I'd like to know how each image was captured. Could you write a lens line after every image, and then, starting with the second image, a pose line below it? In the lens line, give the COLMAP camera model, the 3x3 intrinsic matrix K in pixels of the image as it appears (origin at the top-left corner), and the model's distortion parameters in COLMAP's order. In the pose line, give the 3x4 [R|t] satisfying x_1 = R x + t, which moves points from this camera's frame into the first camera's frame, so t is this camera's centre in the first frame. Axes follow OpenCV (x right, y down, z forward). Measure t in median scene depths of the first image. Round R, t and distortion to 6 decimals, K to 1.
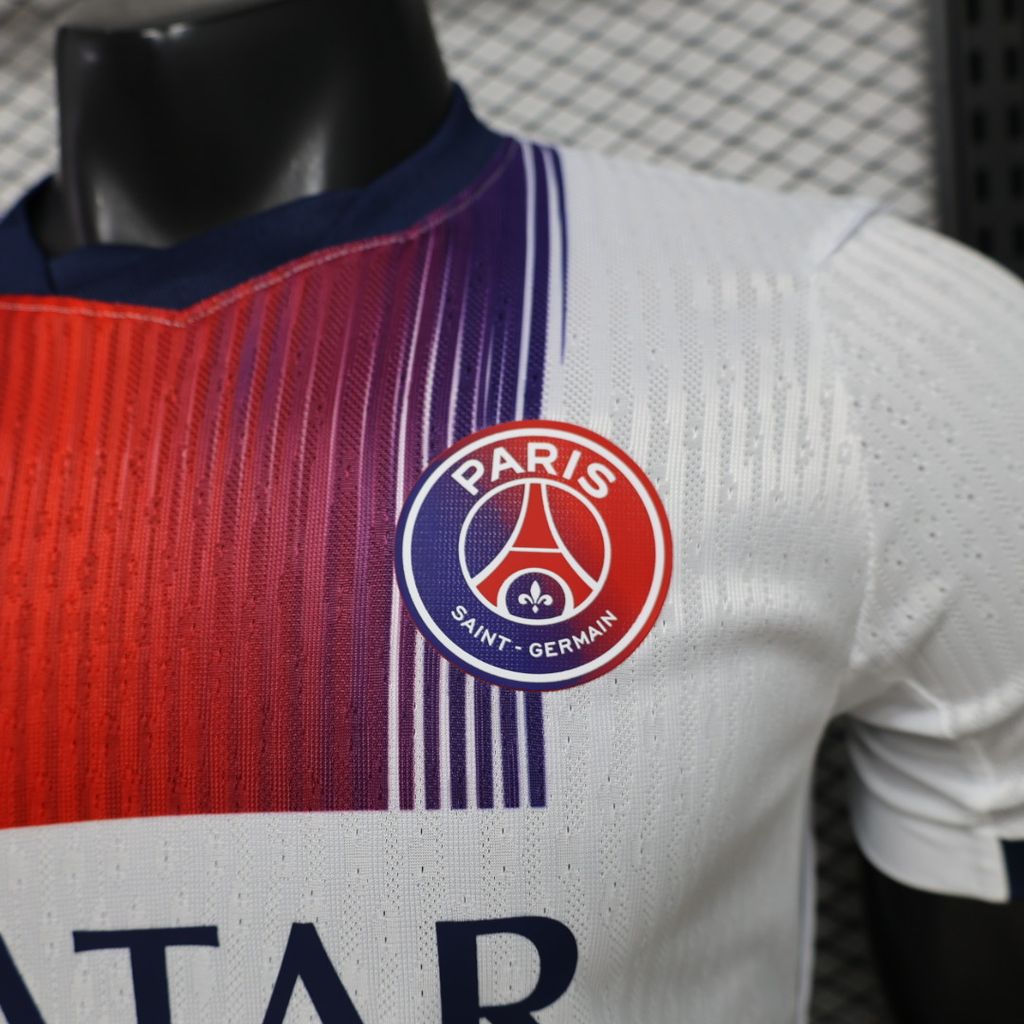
lens RADIAL K [[1083.6, 0, 502.2], [0, 1083.6, 507.1], [0, 0, 1]] dist [0.000732, 0.000000]
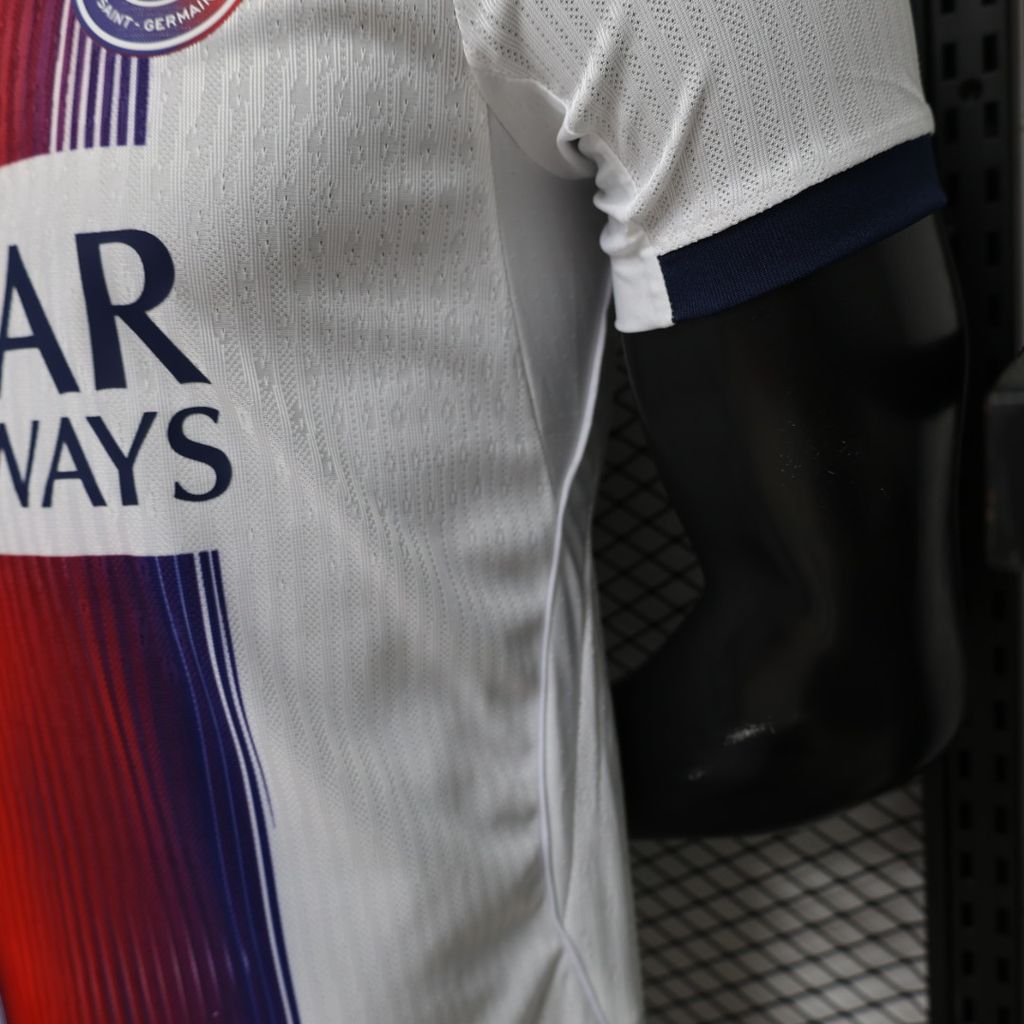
lens RADIAL K [[1083.6, 0, 504.6], [0, 1083.6, 514.2], [0, 0, 1]] dist [0.000732, 0.000000]
pose [[0.911418, 0.071812, -0.405167, 0.889080], [-0.010380, 0.988353, 0.151827, 0.461846], [0.411351, -0.134172, 0.901548, -0.036647]]
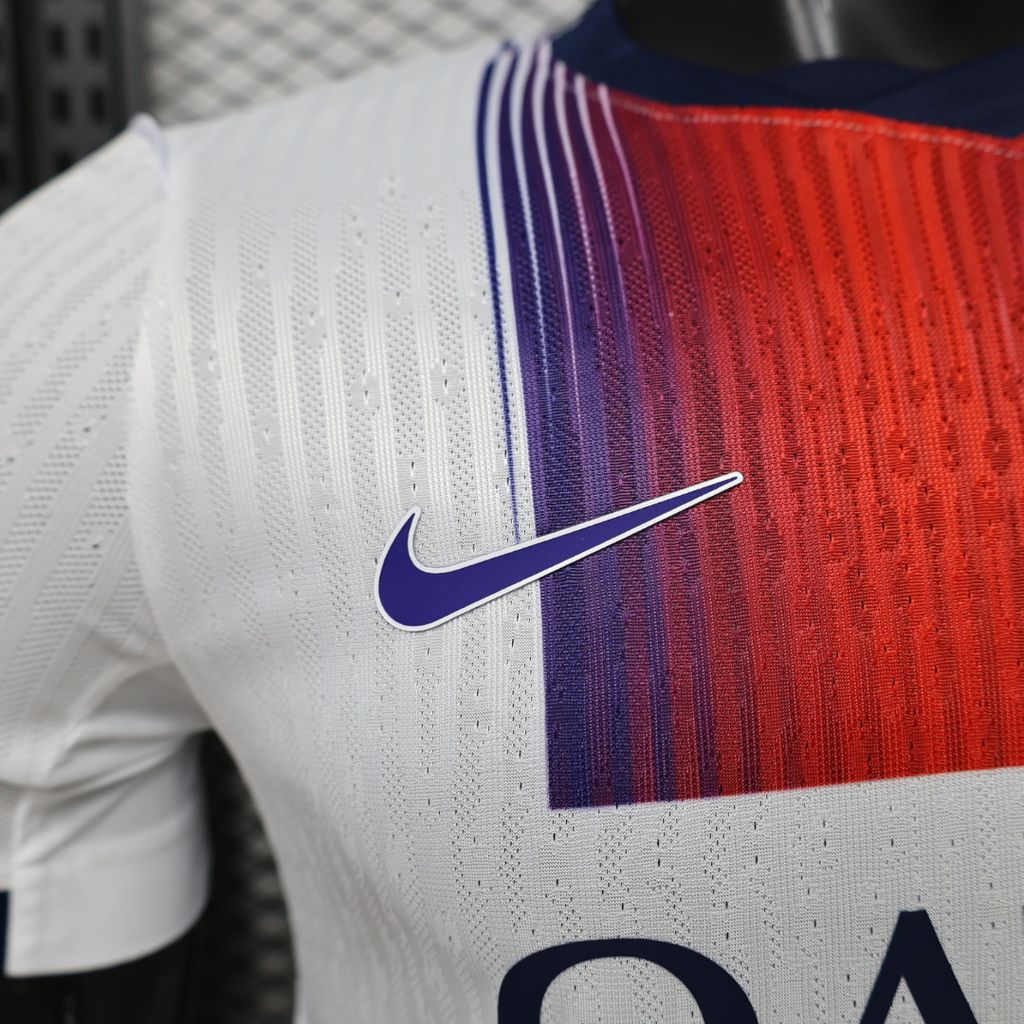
lens RADIAL K [[1083.6, 0, 514.7], [0, 1083.6, 510.5], [0, 0, 1]] dist [0.000732, 0.000000]
pose [[0.987664, 0.045110, 0.149947, -0.837627], [-0.045886, 0.998945, 0.001719, 0.118931], [-0.149711, -0.008578, 0.988693, 0.279897]]
